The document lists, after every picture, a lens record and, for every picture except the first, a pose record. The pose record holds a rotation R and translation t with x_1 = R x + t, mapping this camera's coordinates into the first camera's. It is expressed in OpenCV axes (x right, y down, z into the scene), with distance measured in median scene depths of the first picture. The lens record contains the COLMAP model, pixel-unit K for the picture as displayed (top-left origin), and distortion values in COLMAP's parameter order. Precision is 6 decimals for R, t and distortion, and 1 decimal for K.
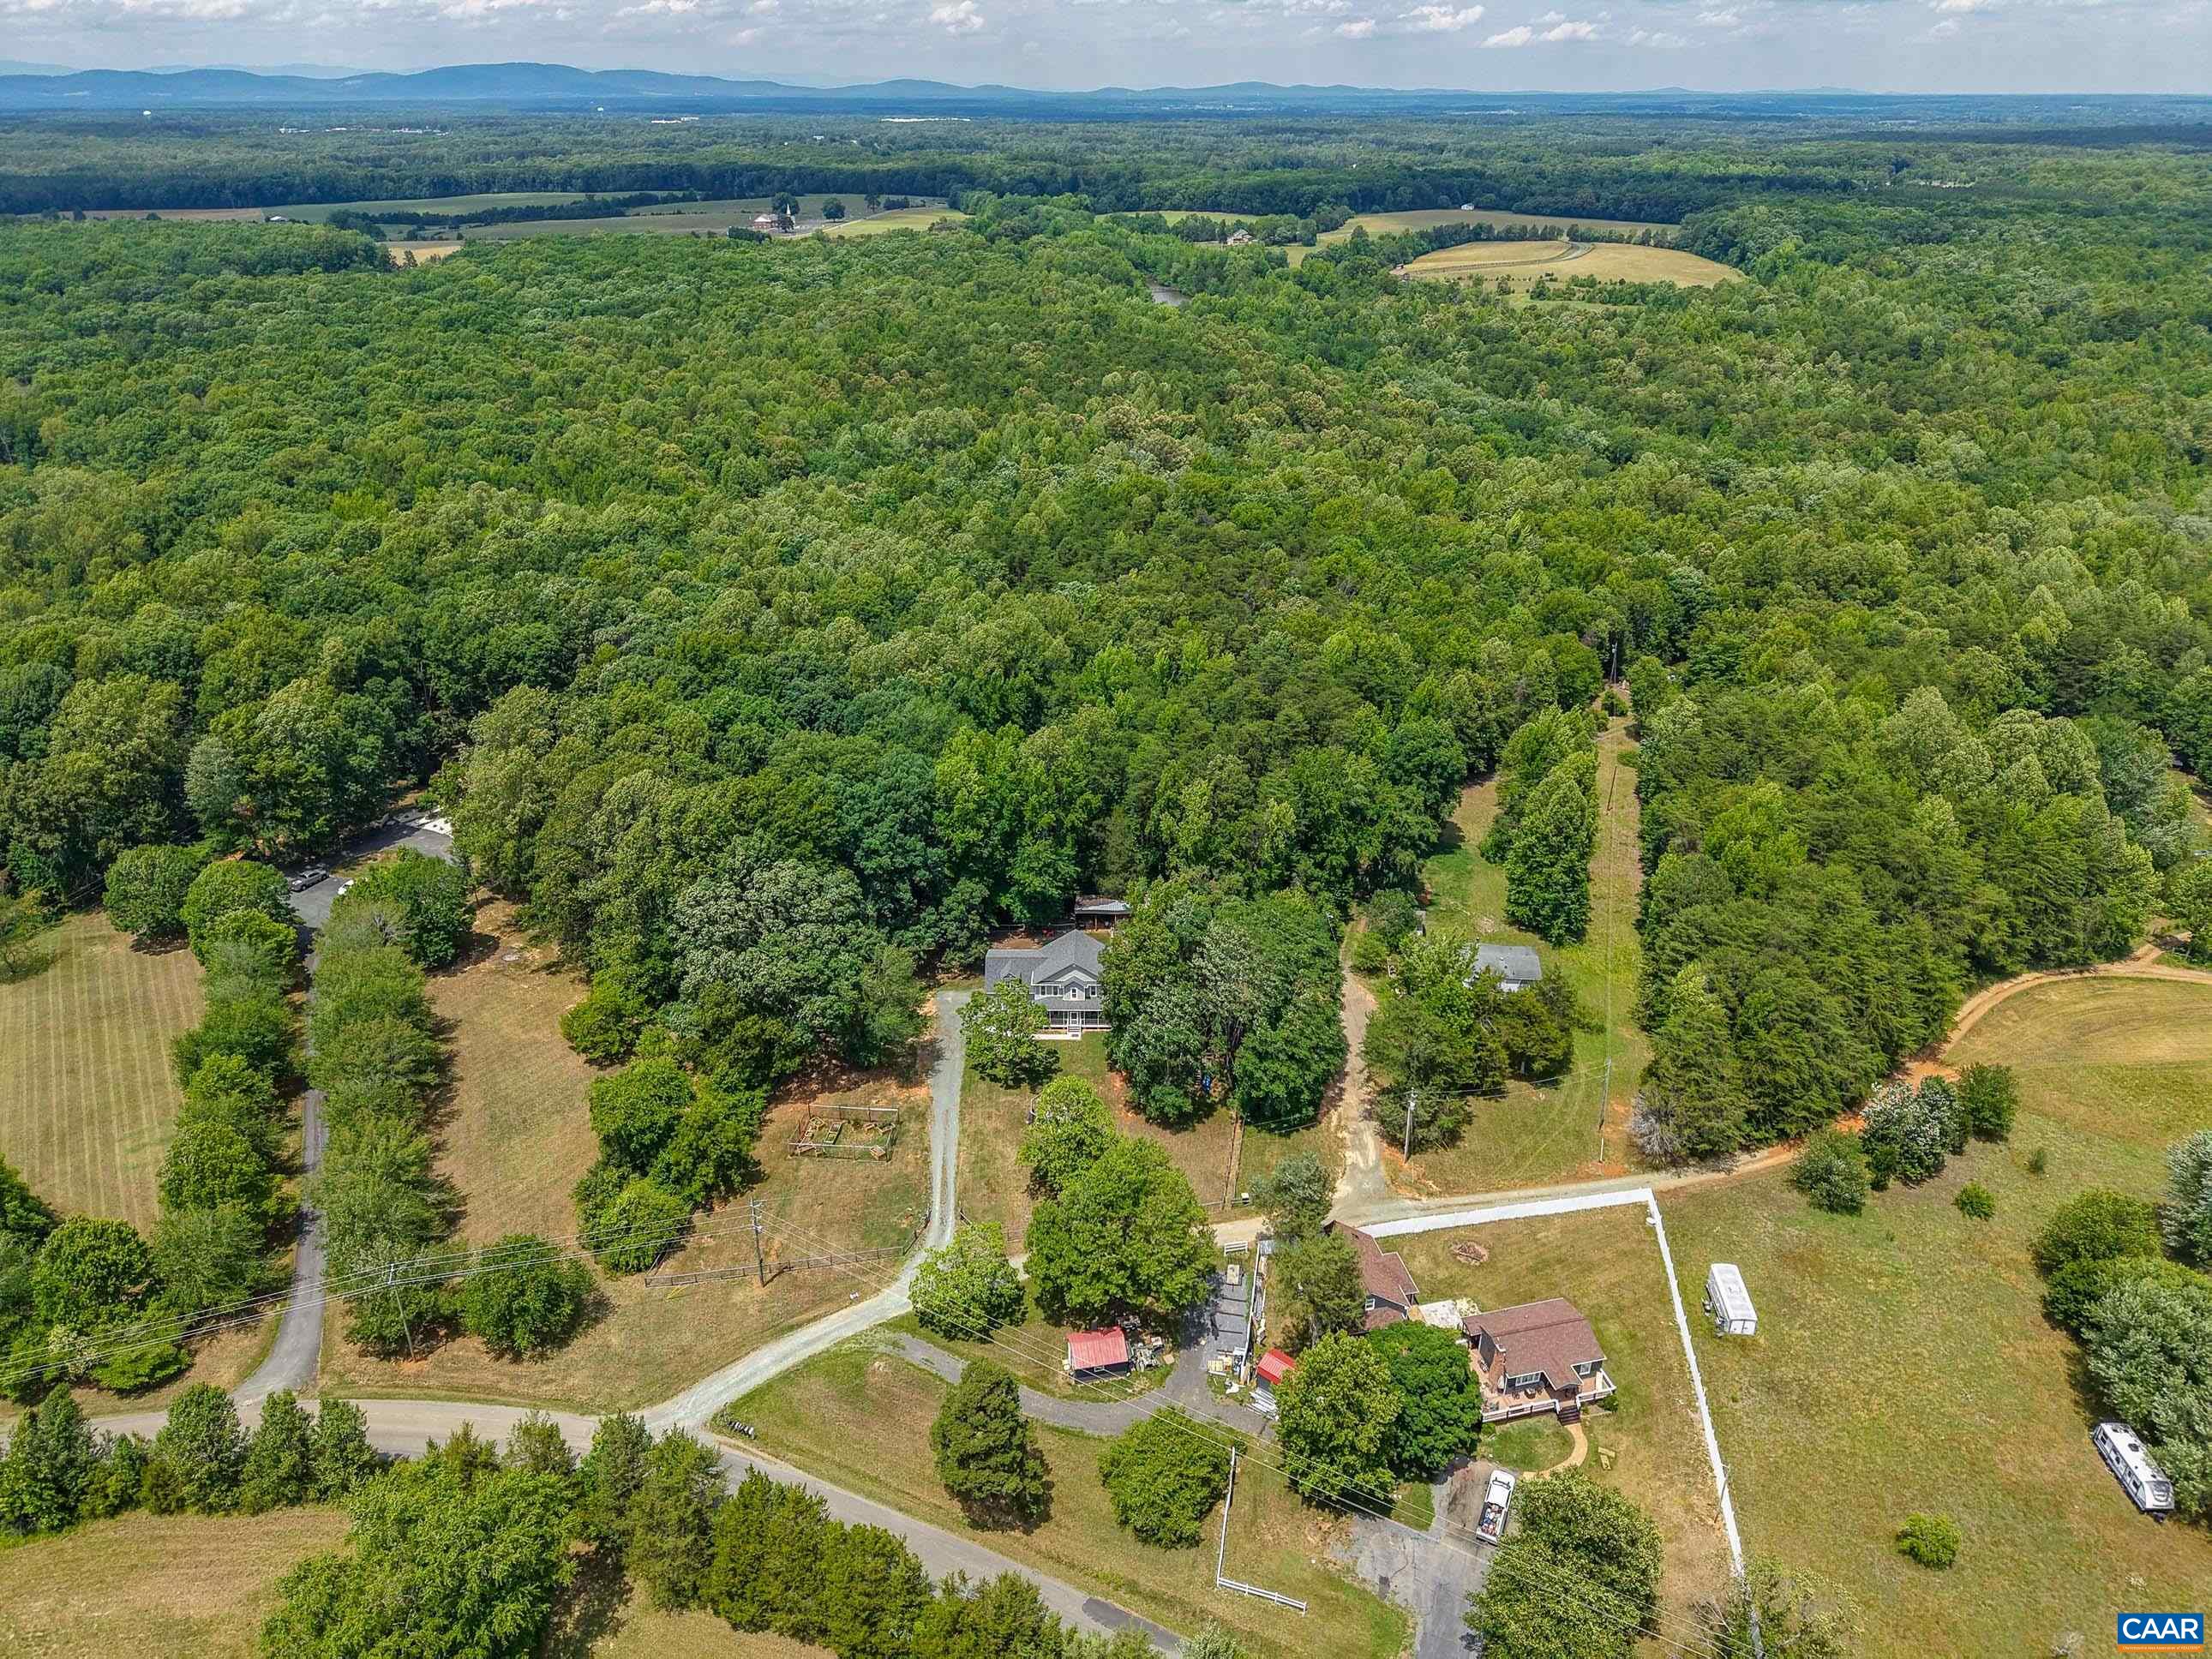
lens RADIAL K [[1481.8, 0, 1116.3], [0, 1481.8, 833.8], [0, 0, 1]] dist [0.020860, -0.018586]
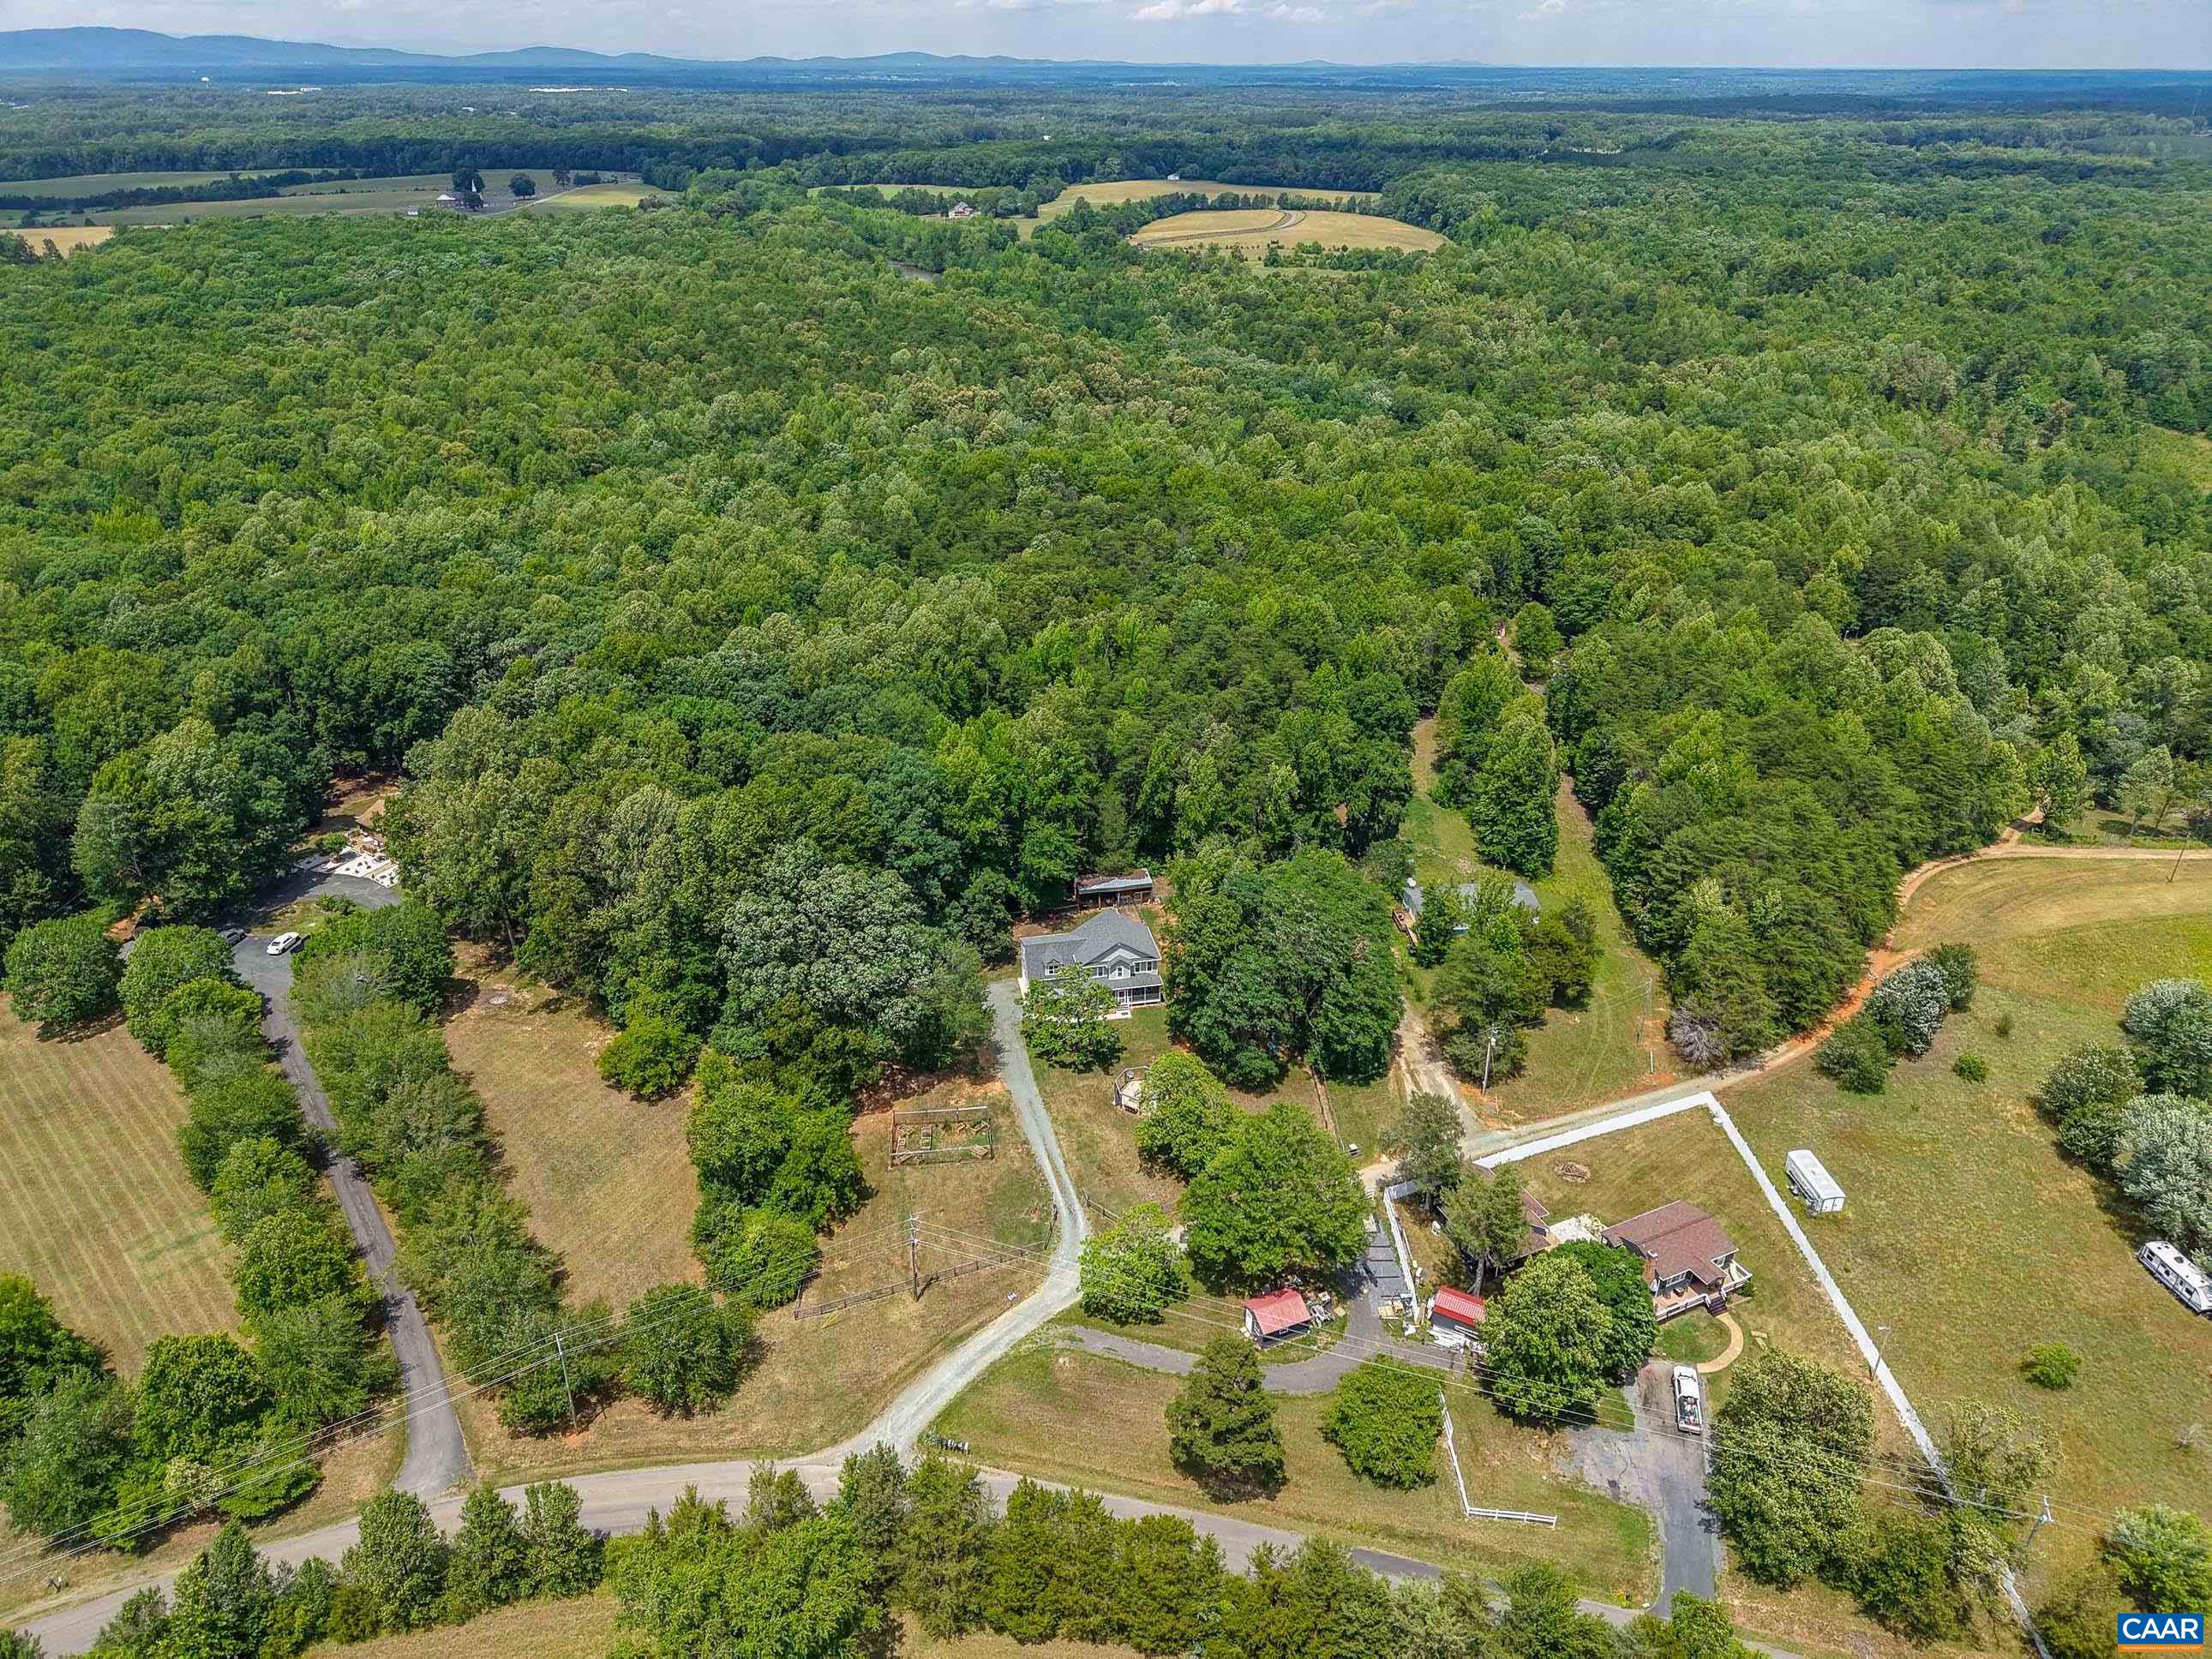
lens RADIAL K [[1481.8, 0, 1116.3], [0, 1481.8, 833.8], [0, 0, 1]] dist [0.020860, -0.018586]
pose [[0.979210, -0.091139, 0.181223, -0.204357], [0.088279, 0.995811, 0.023805, -0.009023], [-0.182633, -0.007312, 0.983154, 0.018800]]
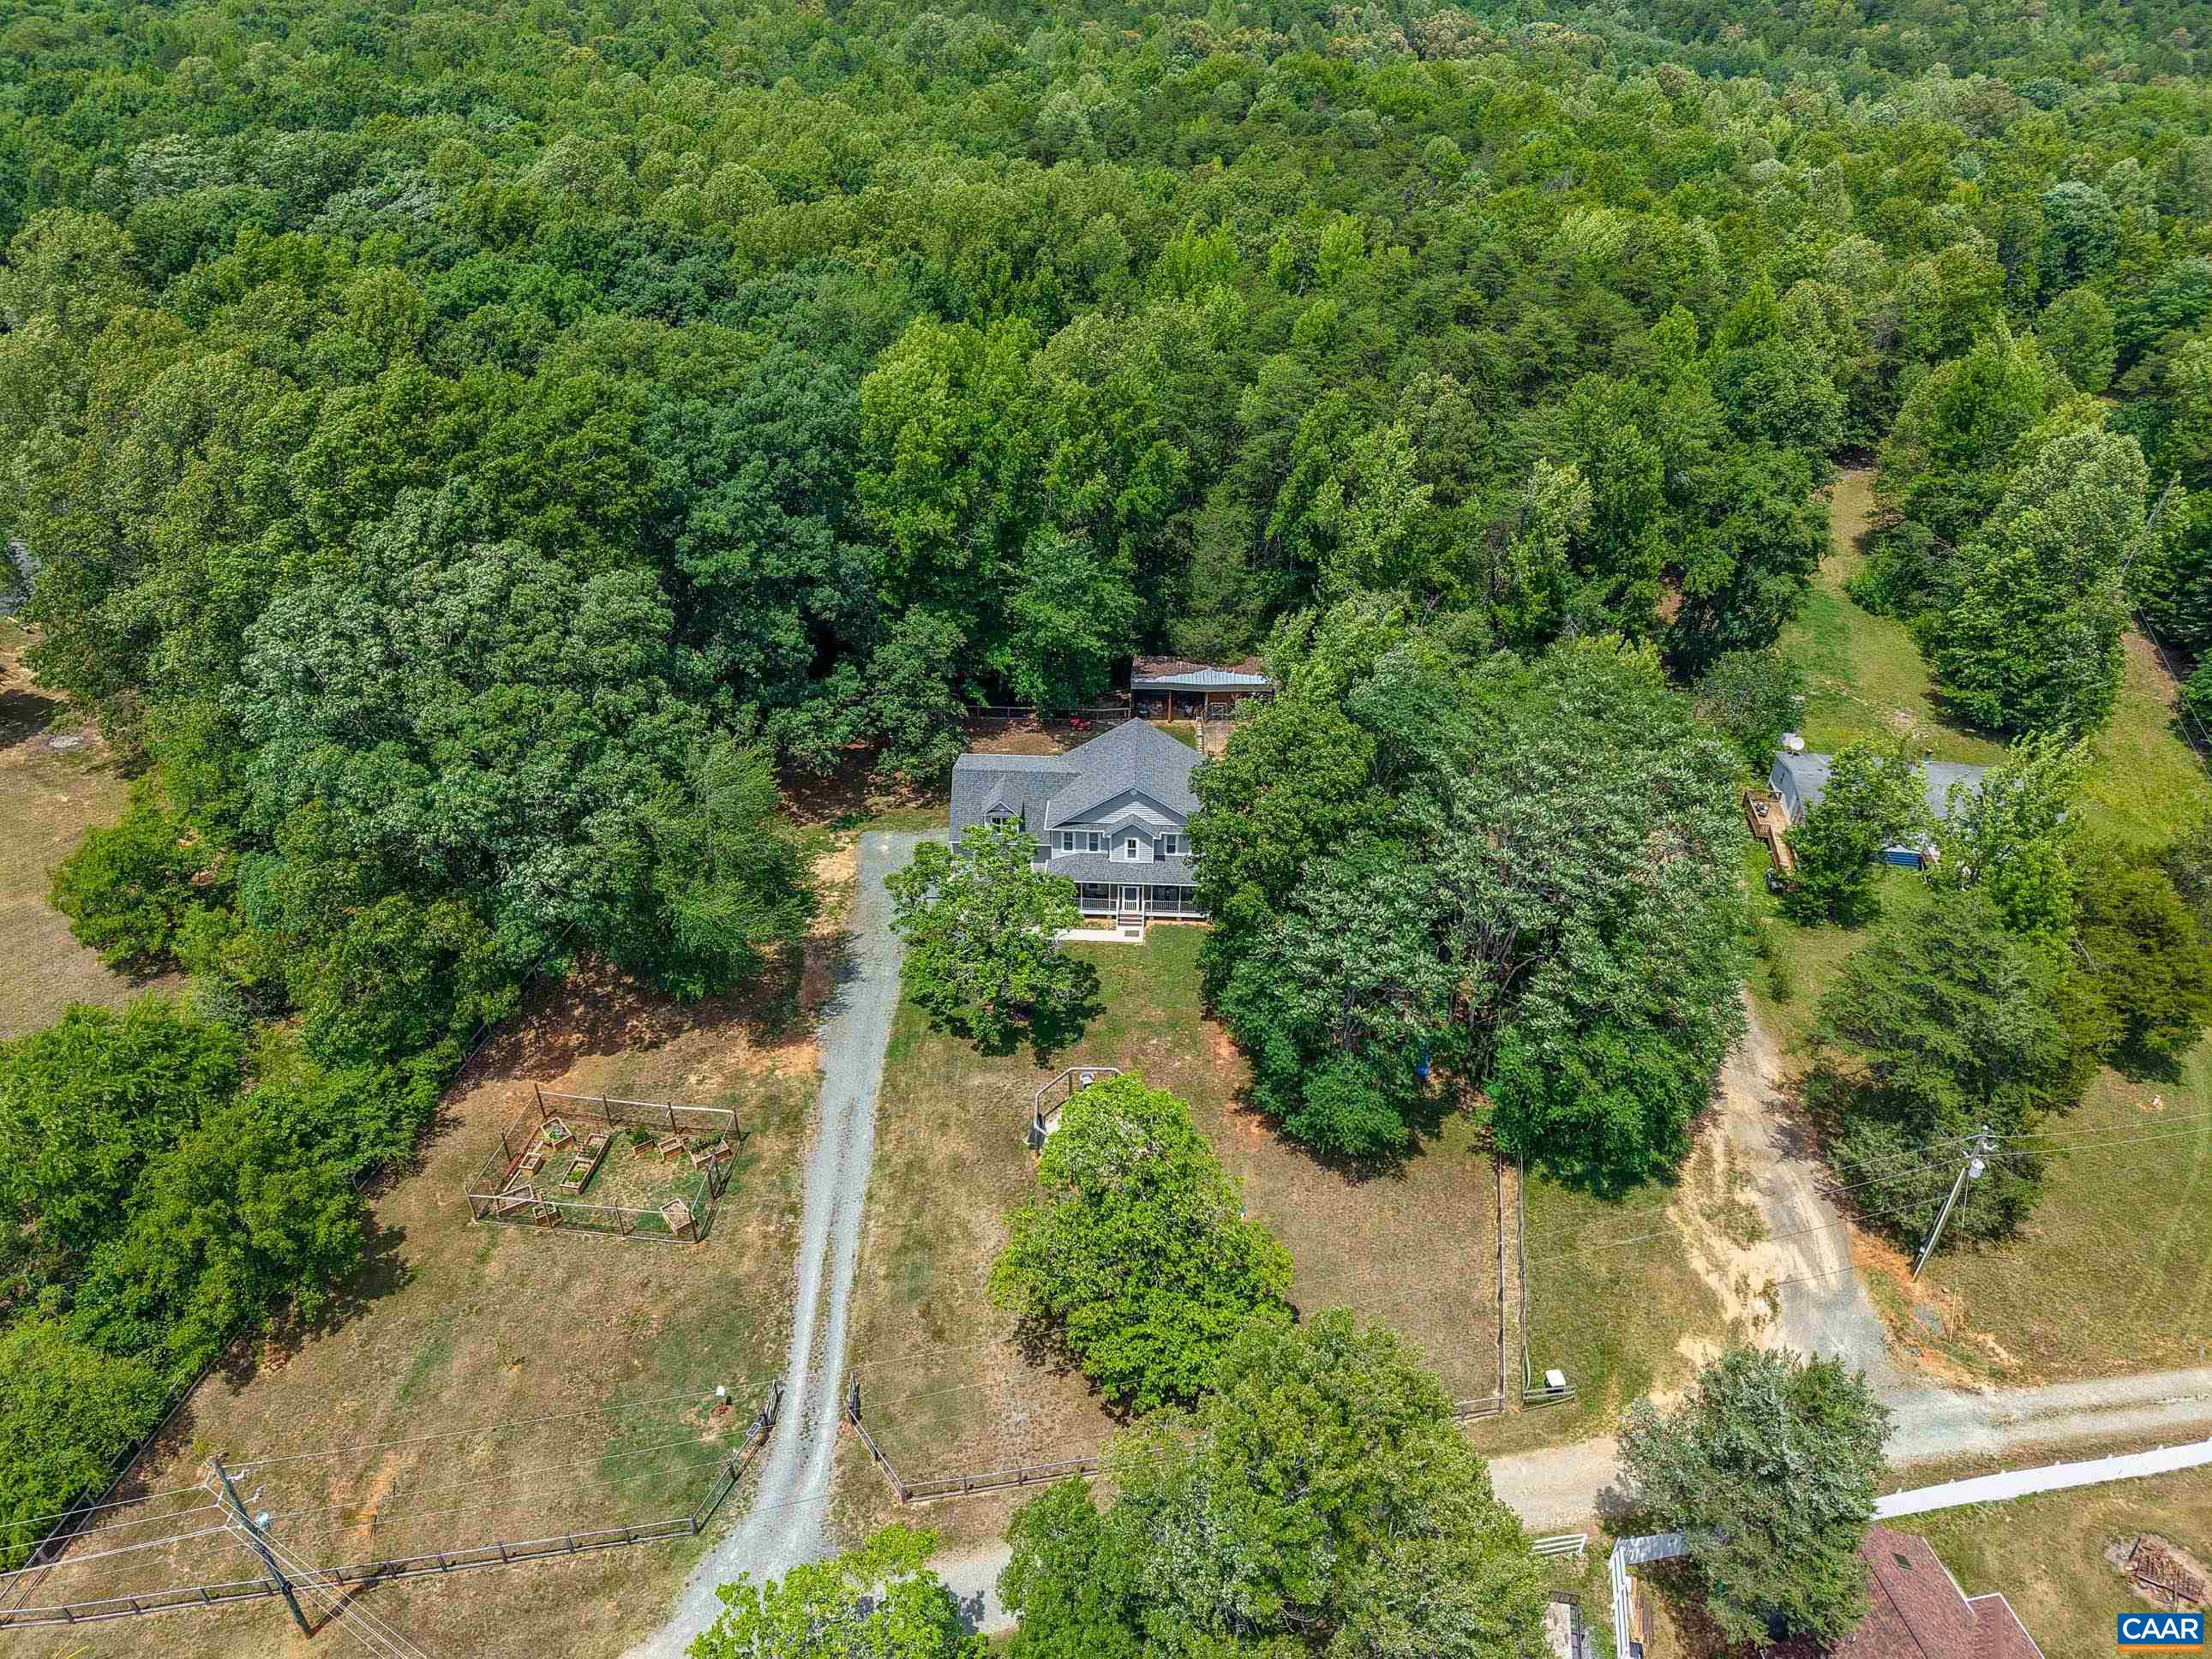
lens RADIAL K [[1482.3, 0, 1111.6], [0, 1482.3, 849.0], [0, 0, 1]] dist [0.019080, -0.026893]
pose [[0.999407, 0.025213, -0.023453, -0.024060], [-0.021429, 0.988522, 0.149550, 0.036688], [0.026954, -0.148958, 0.988476, 0.525028]]
